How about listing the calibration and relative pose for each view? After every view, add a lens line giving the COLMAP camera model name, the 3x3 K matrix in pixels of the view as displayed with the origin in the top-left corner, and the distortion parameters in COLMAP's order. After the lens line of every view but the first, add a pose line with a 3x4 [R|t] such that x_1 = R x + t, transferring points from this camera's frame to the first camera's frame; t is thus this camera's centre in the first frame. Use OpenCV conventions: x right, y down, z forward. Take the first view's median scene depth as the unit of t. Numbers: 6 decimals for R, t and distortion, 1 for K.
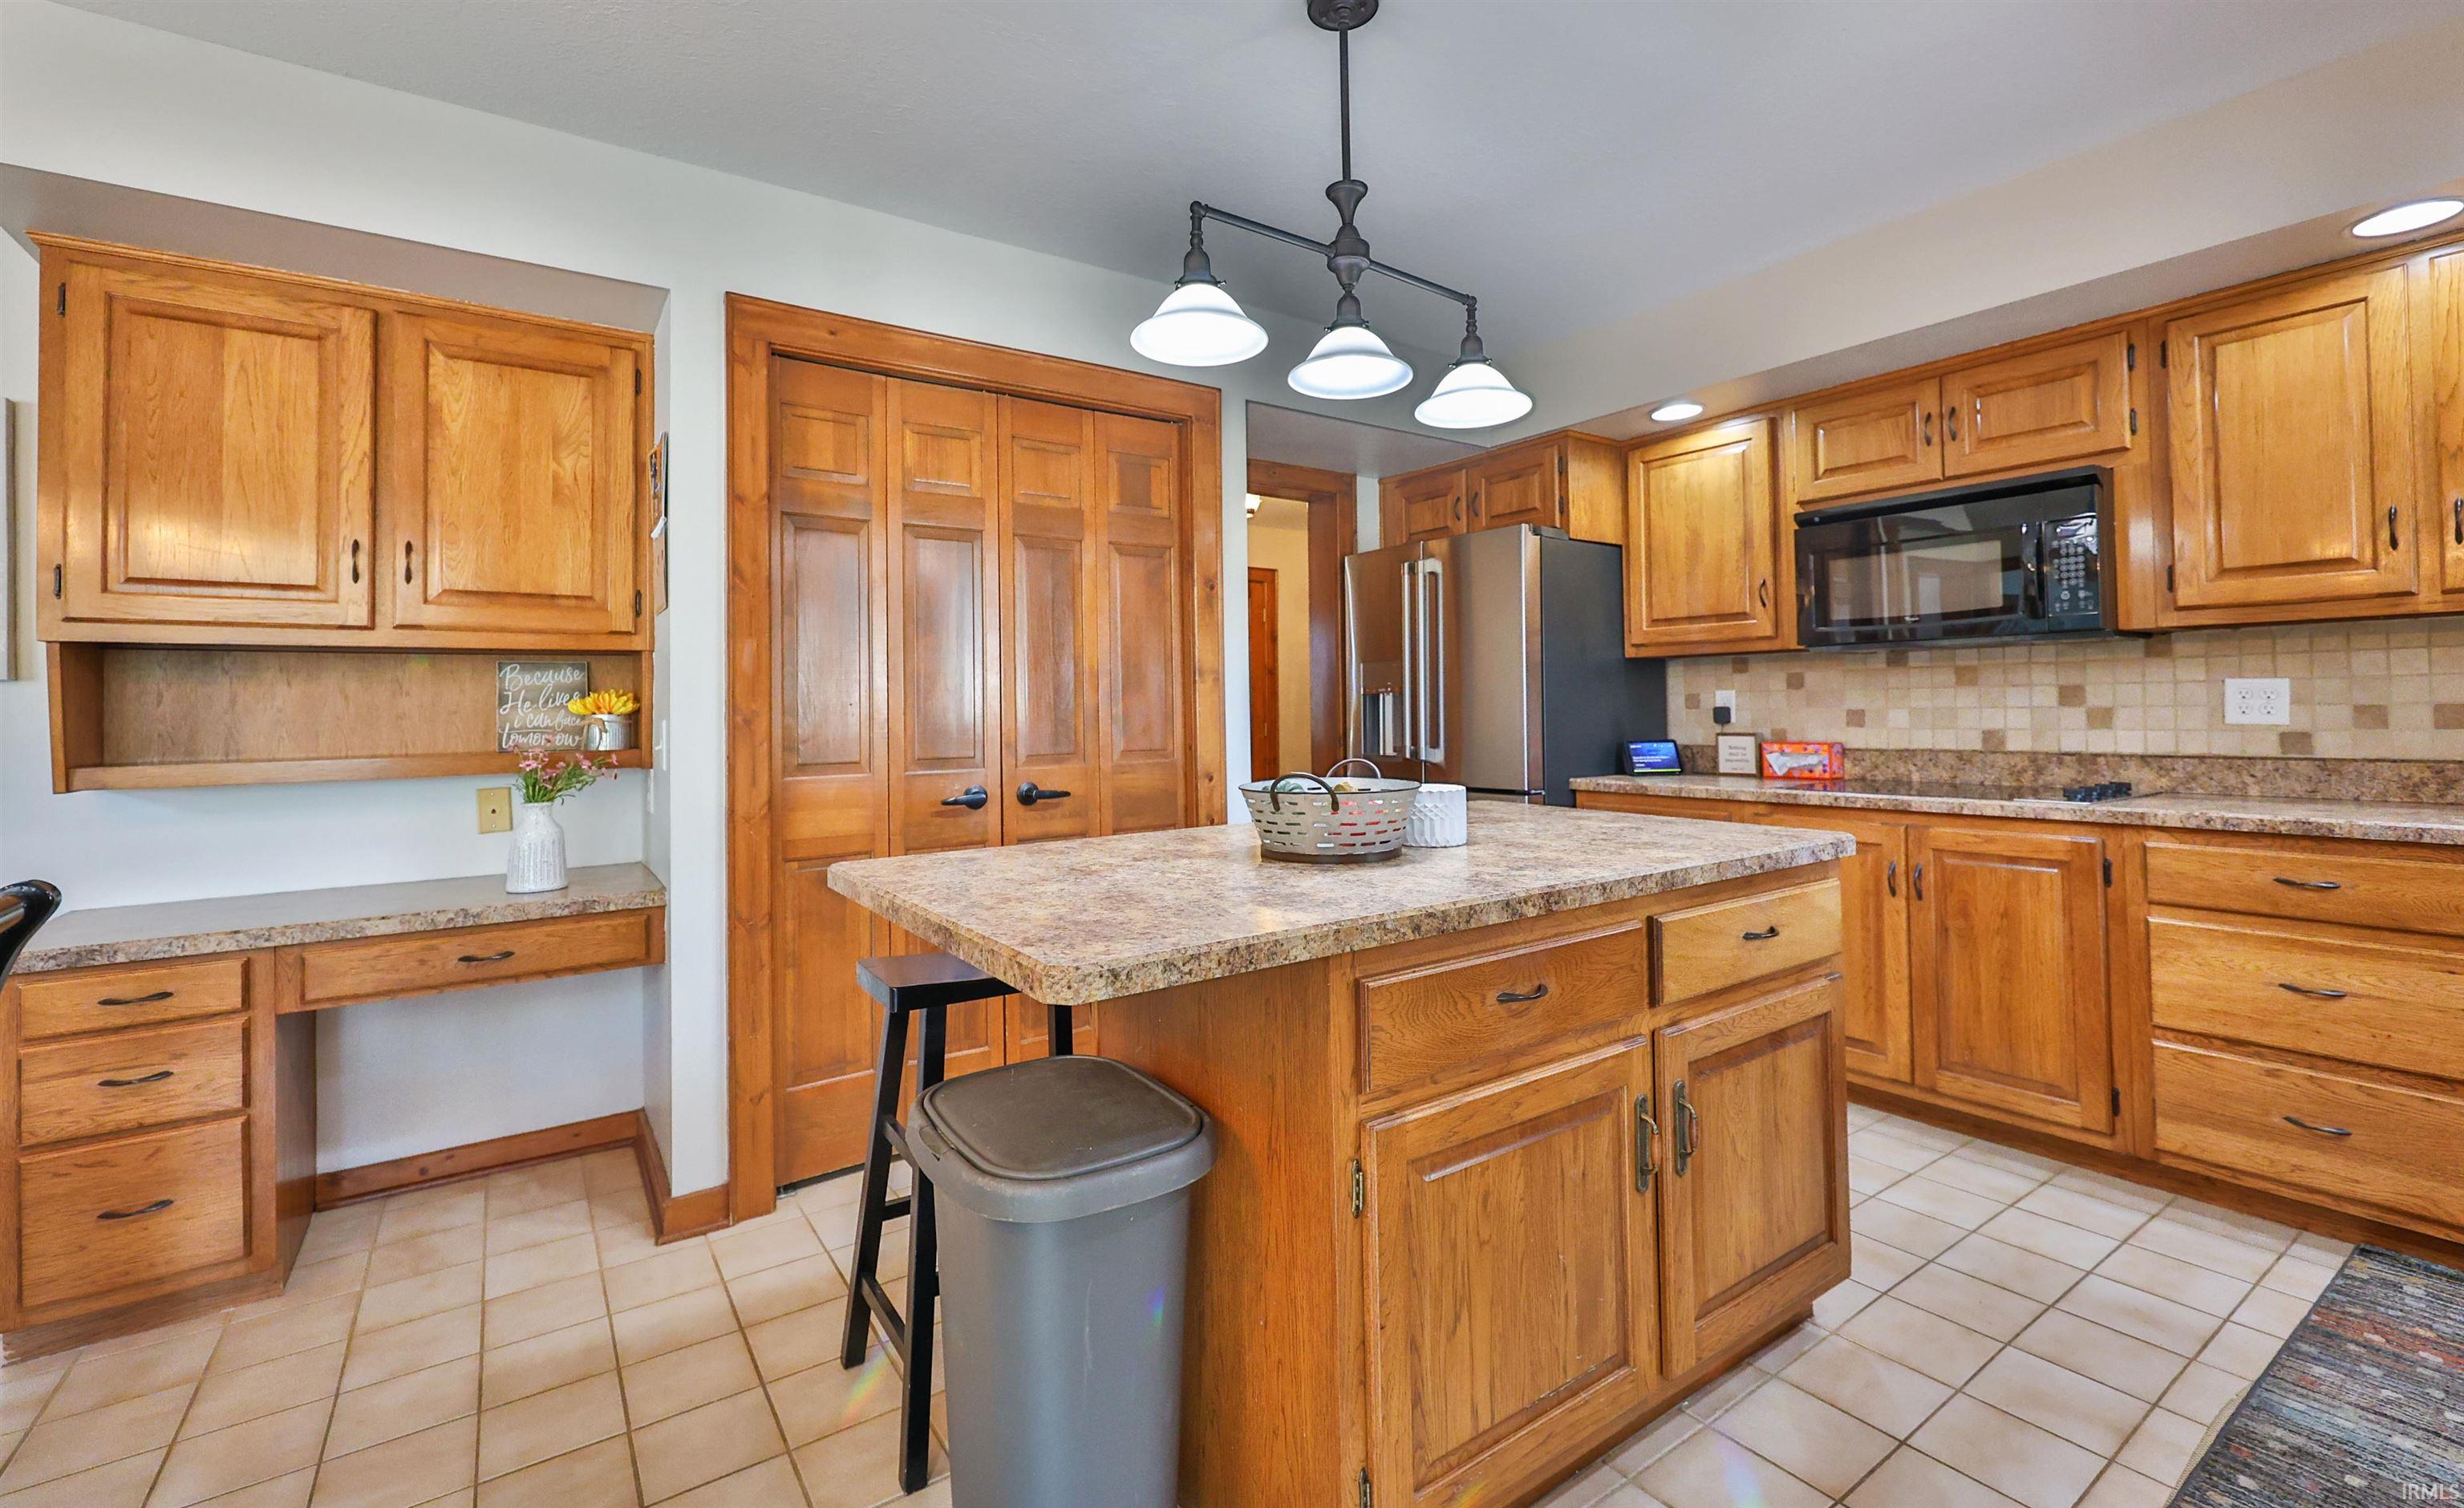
lens RADIAL K [[1064.6, 0, 1243.3], [0, 1064.6, 687.5], [0, 0, 1]] dist [0.004074, 0.000865]
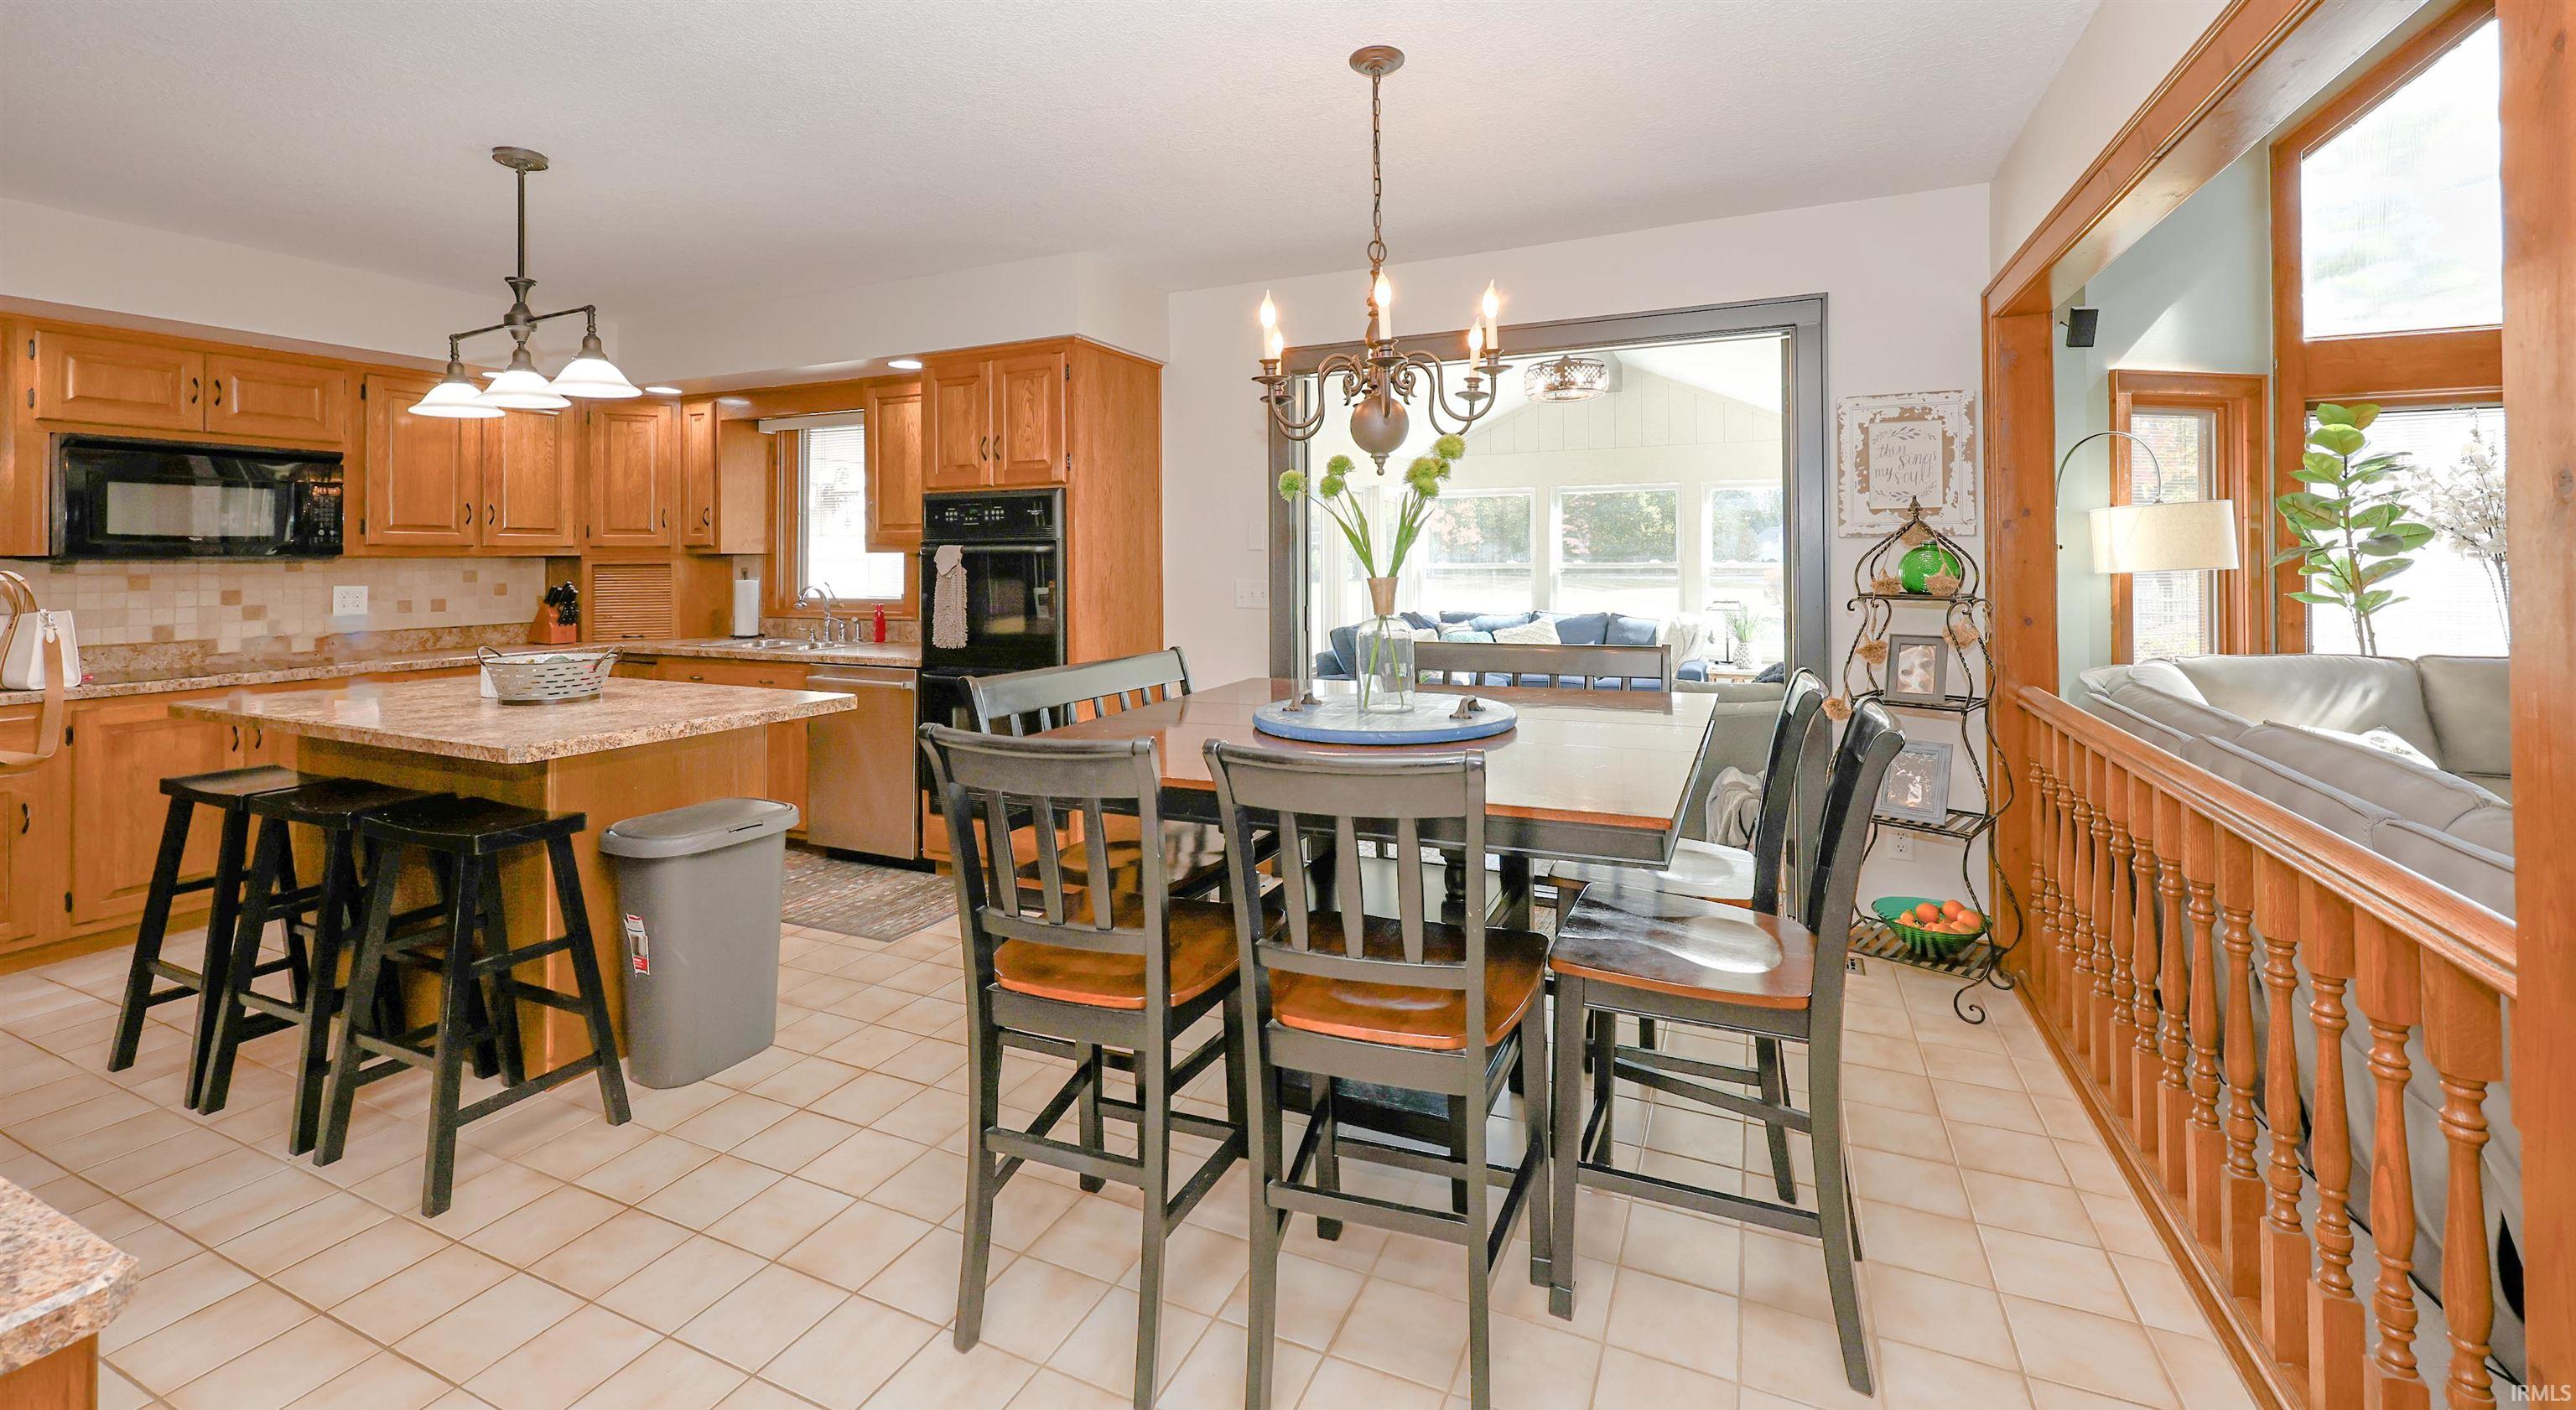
lens RADIAL K [[1048.0, 0, 1287.9], [0, 1048.0, 548.1], [0, 0, 1]] dist [-0.000398, 0.000468]
pose [[-0.502297, 0.027260, 0.864266, -1.146404], [-0.004035, 0.999418, -0.033868, -0.016811], [-0.864686, -0.020499, -0.501894, 0.512711]]
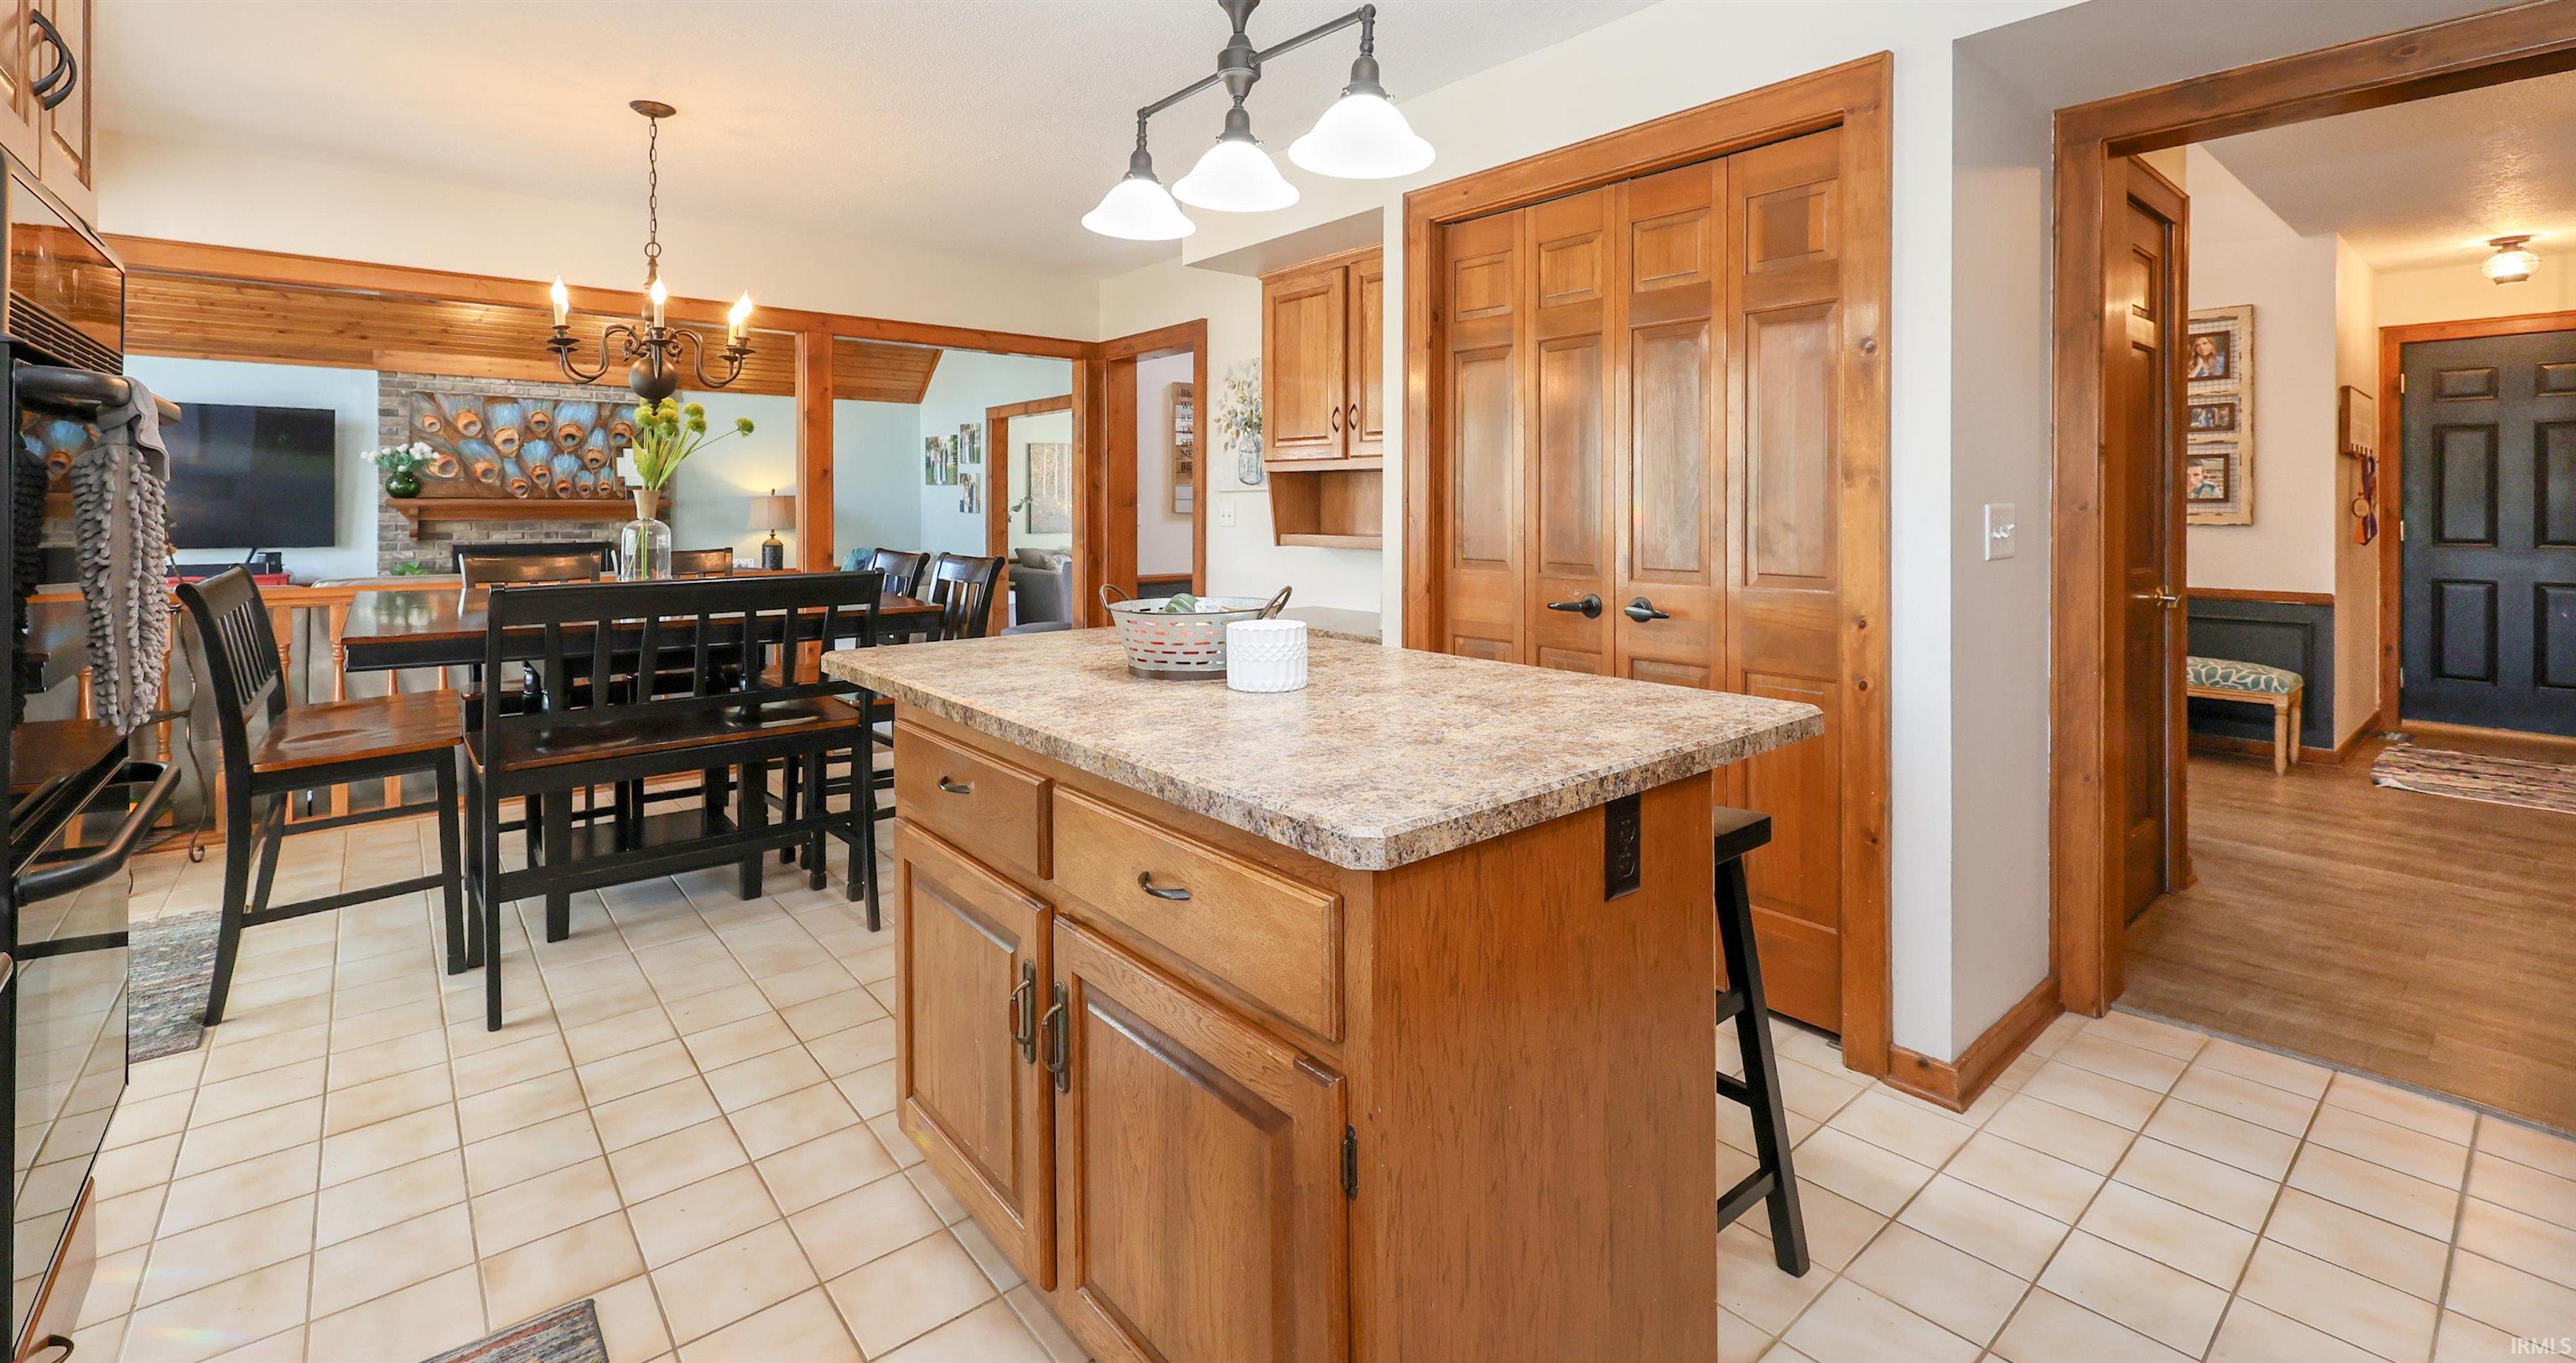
lens RADIAL K [[1079.6, 0, 1257.7], [0, 1079.6, 507.9], [0, 0, 1]] dist [0.003306, 0.000097]
pose [[0.072088, 0.022162, -0.997152, 0.698459], [0.019180, 0.999537, 0.023602, -0.016756], [0.997214, -0.020827, 0.071630, 0.602486]]
